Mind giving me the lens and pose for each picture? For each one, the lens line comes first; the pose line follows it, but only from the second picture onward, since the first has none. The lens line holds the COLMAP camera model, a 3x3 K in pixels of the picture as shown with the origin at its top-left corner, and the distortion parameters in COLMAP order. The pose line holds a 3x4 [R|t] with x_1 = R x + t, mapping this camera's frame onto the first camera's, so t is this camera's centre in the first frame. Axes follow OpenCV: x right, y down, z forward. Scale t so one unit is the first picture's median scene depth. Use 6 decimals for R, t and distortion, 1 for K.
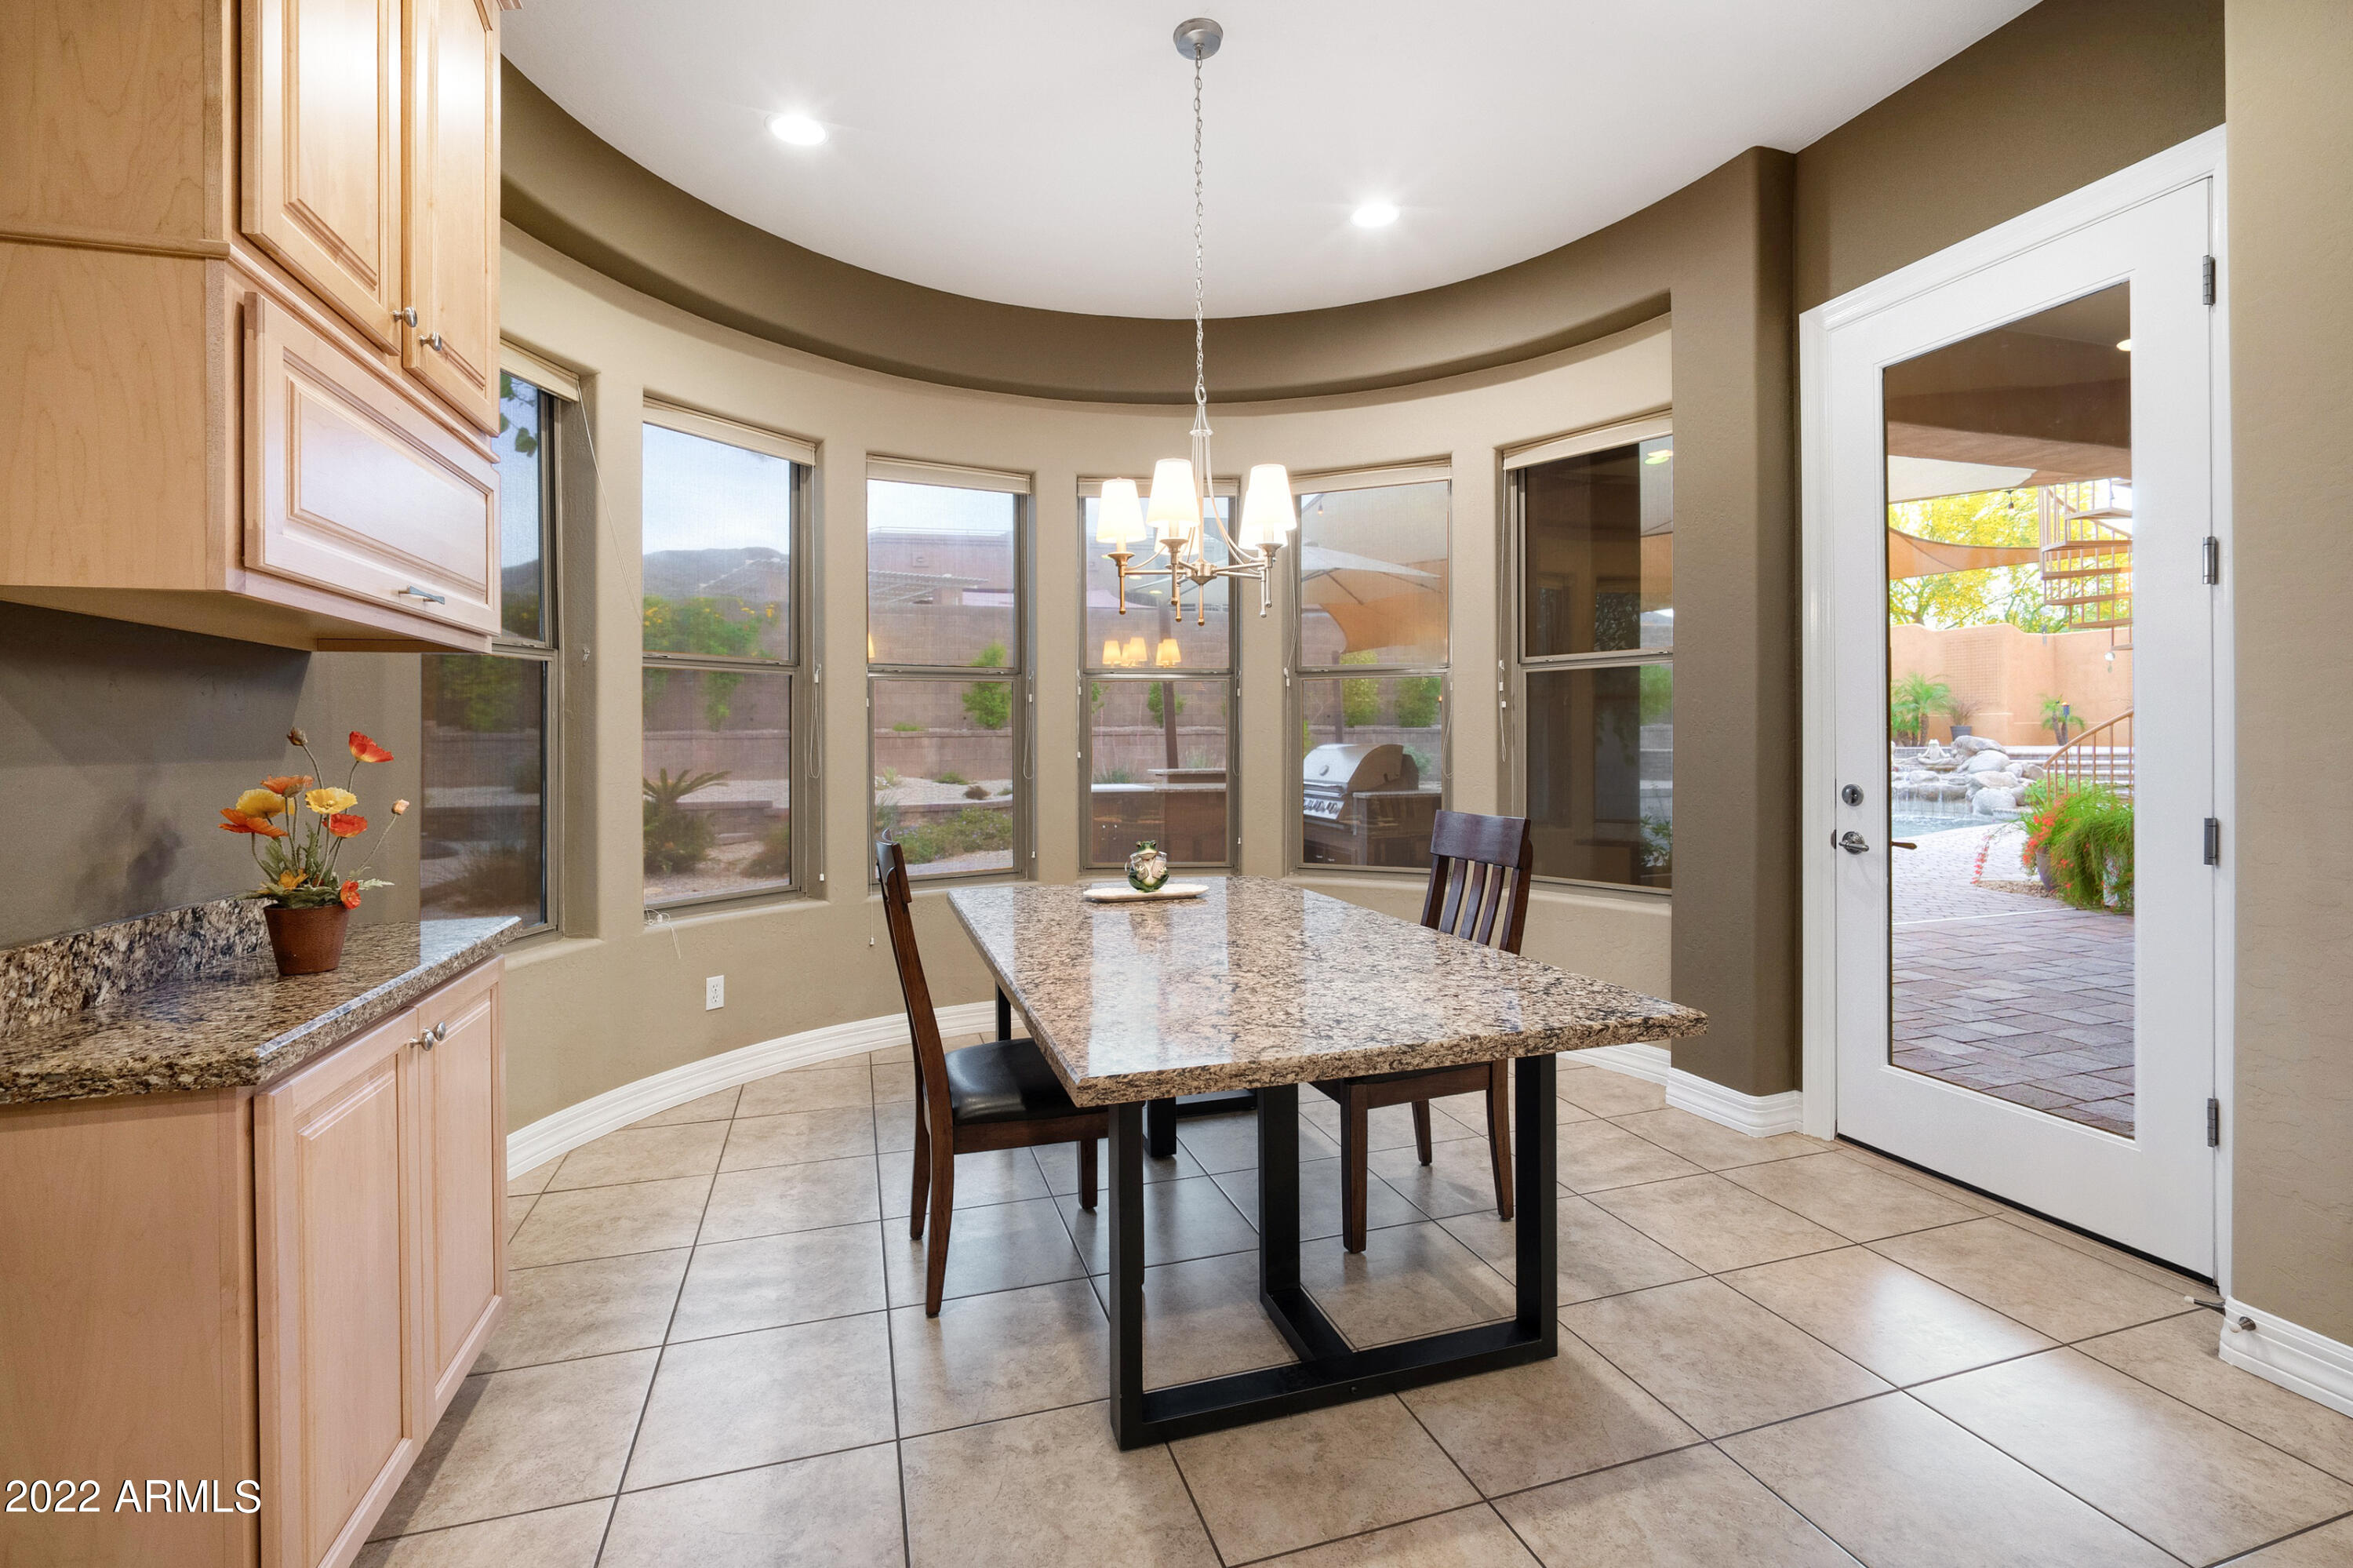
lens RADIAL K [[1057.8, 0, 1177.2], [0, 1057.8, 740.6], [0, 0, 1]] dist [-0.012617, 0.001958]
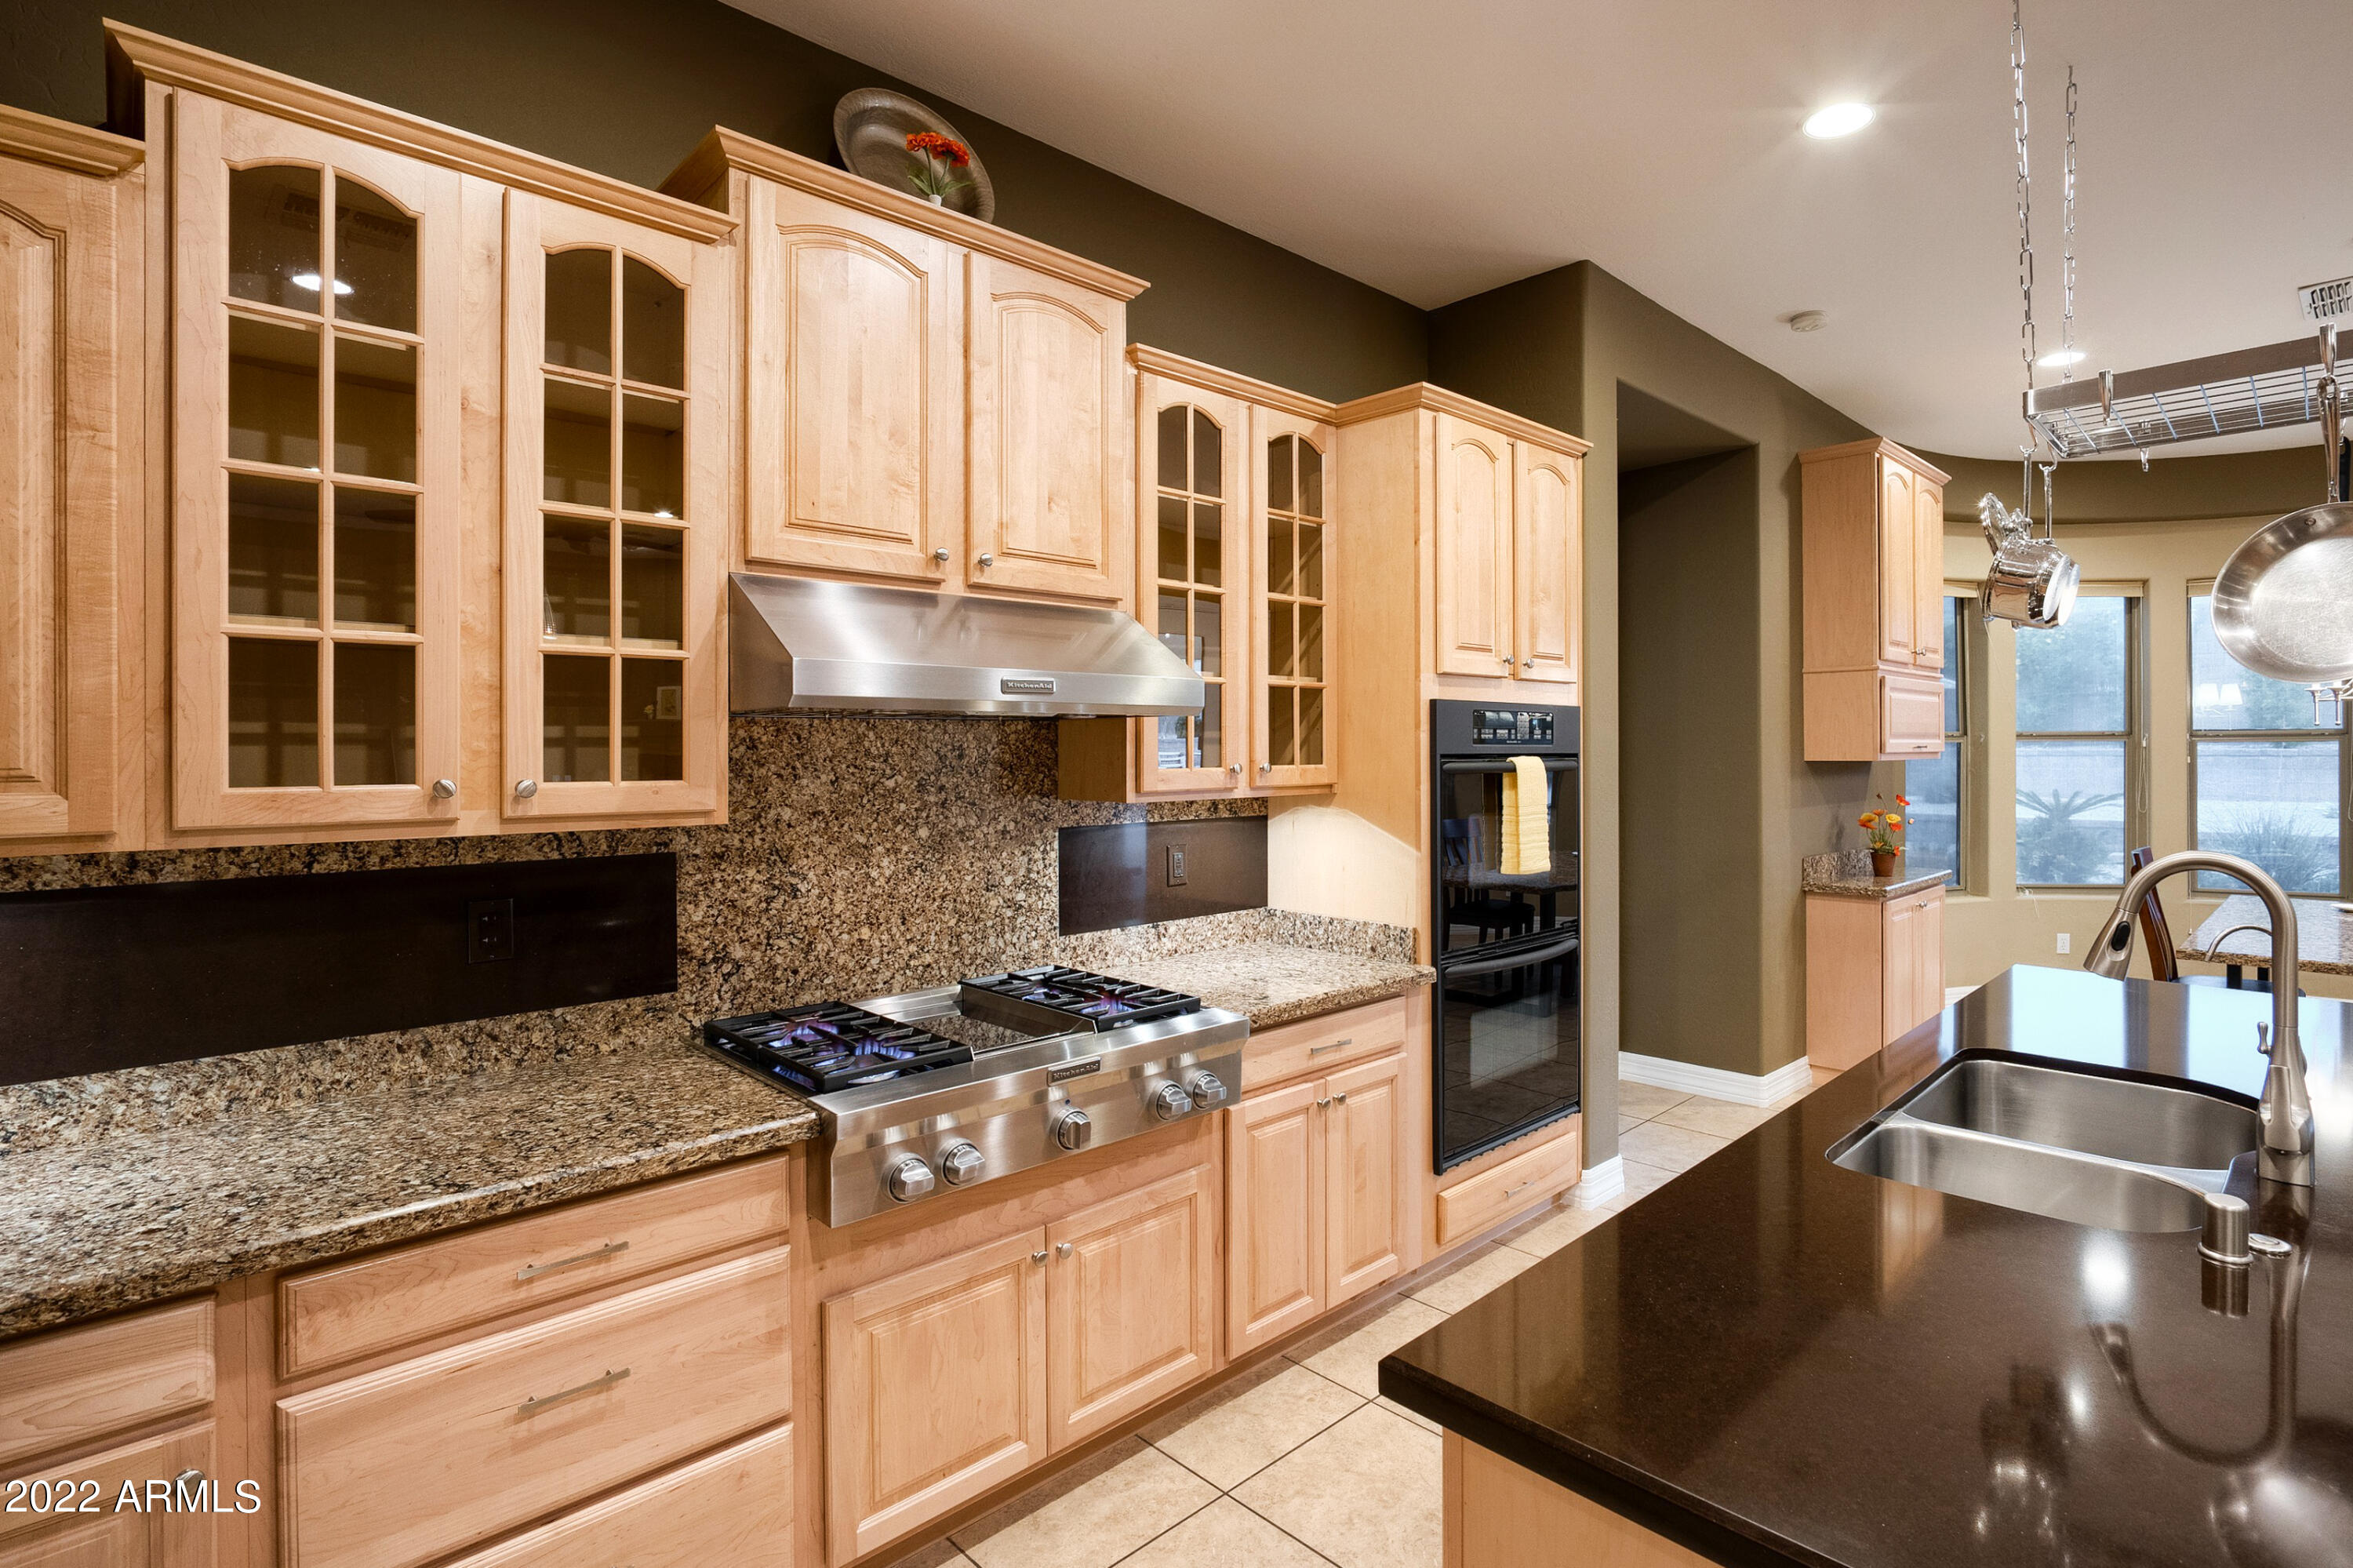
lens RADIAL K [[1143.5, 0, 1284.9], [0, 1143.5, 750.7], [0, 0, 1]] dist [-0.019875, 0.003619]
pose [[0.481891, 0.007126, -0.876202, 0.513740], [0.000377, 0.999965, 0.008339, -0.070710], [0.876231, -0.004349, 0.481871, -0.891136]]
